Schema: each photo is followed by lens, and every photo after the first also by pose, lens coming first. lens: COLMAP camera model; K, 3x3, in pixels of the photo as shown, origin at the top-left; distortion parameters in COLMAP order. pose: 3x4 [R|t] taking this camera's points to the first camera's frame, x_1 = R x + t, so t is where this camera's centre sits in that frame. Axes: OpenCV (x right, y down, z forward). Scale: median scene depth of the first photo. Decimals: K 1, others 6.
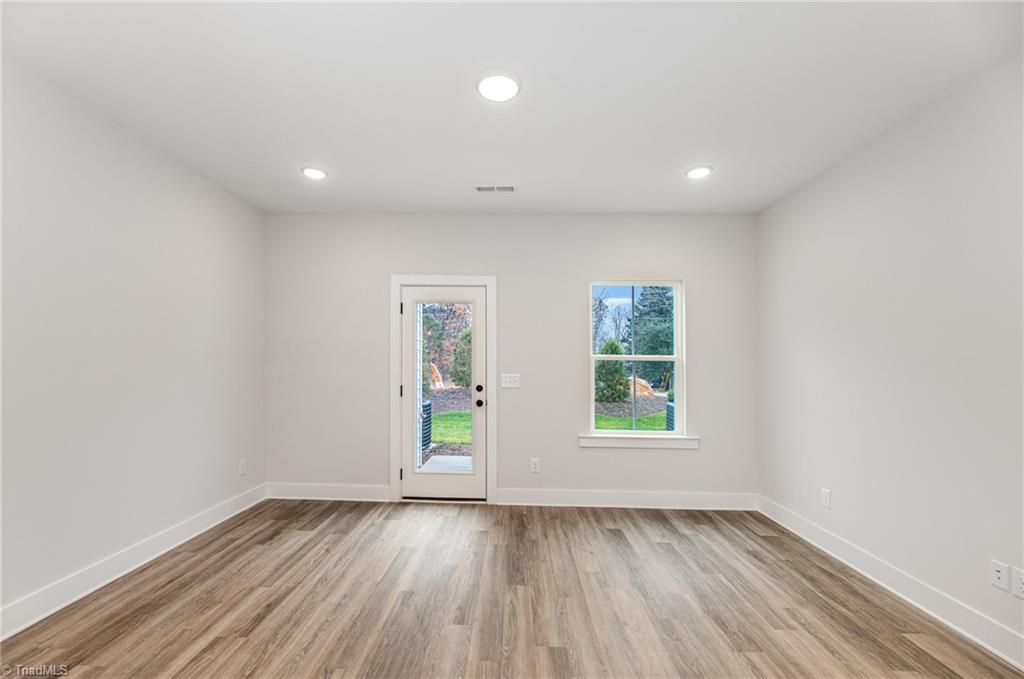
lens RADIAL K [[424.0, 0, 501.1], [0, 424.0, 353.8], [0, 0, 1]] dist [-0.001736, 0.000065]
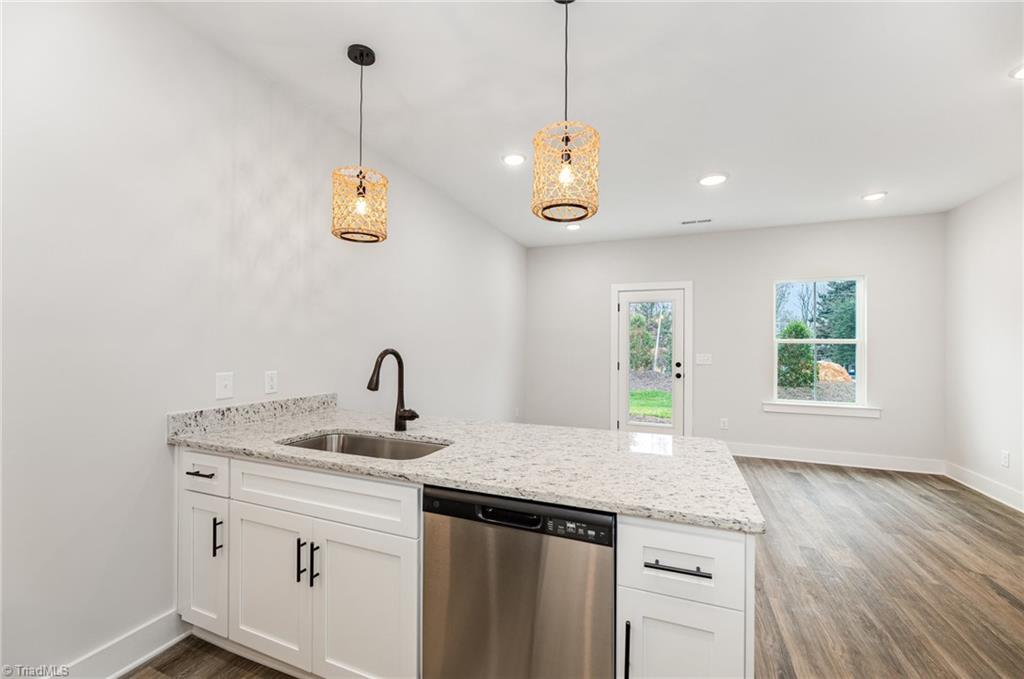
lens RADIAL K [[416.5, 0, 507.1], [0, 416.5, 345.8], [0, 0, 1]] dist [-0.000264, 0.000258]
pose [[0.938094, -0.004045, -0.346358, -0.110889], [0.010840, 0.999785, 0.017684, -0.008950], [0.346212, -0.020344, 0.937936, -0.469569]]
